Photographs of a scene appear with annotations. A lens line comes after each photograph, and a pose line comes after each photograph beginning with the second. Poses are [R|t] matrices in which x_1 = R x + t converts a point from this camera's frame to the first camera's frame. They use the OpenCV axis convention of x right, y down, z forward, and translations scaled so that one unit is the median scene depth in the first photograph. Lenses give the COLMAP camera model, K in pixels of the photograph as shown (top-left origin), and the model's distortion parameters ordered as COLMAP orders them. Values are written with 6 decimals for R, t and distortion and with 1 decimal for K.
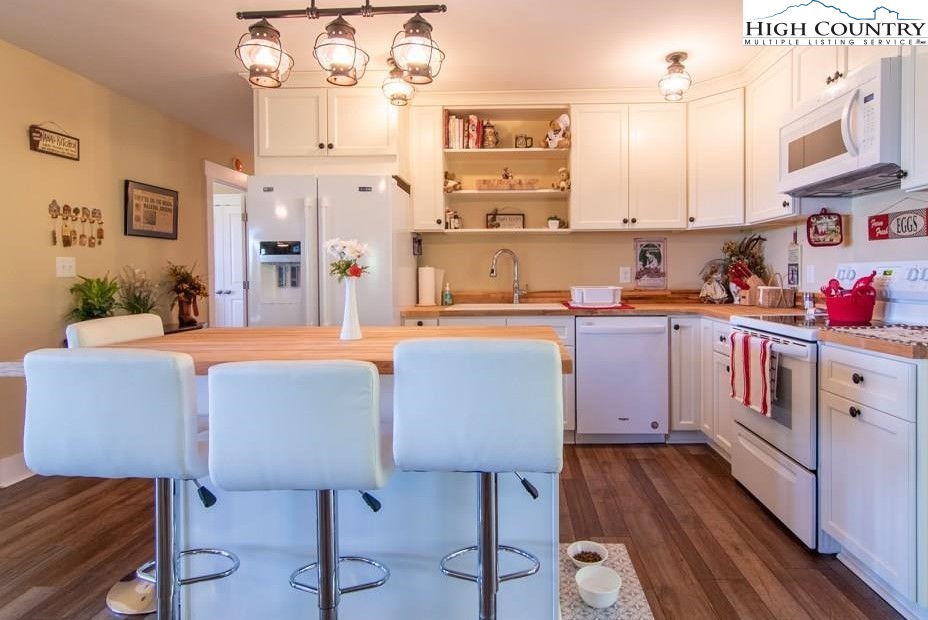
lens RADIAL K [[492.7, 0, 511.9], [0, 492.7, 282.1], [0, 0, 1]] dist [0.000594, -0.013209]
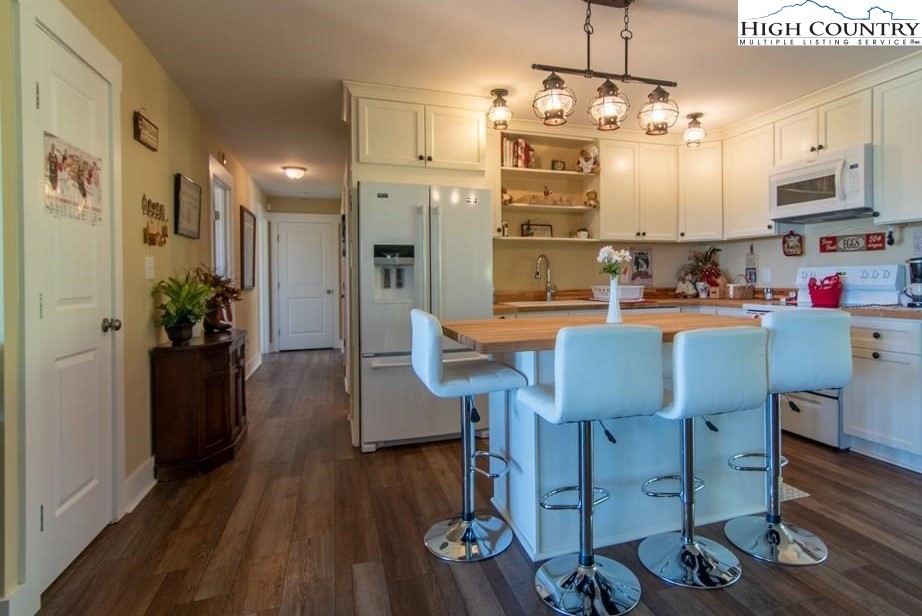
lens RADIAL K [[489.5, 0, 508.6], [0, 489.5, 280.3], [0, 0, 1]] dist [0.000594, -0.013209]
pose [[0.937503, -0.004907, 0.347943, -0.524338], [0.009363, 0.999894, -0.011126, 0.006522], [-0.347852, 0.013688, 0.937450, -0.067365]]
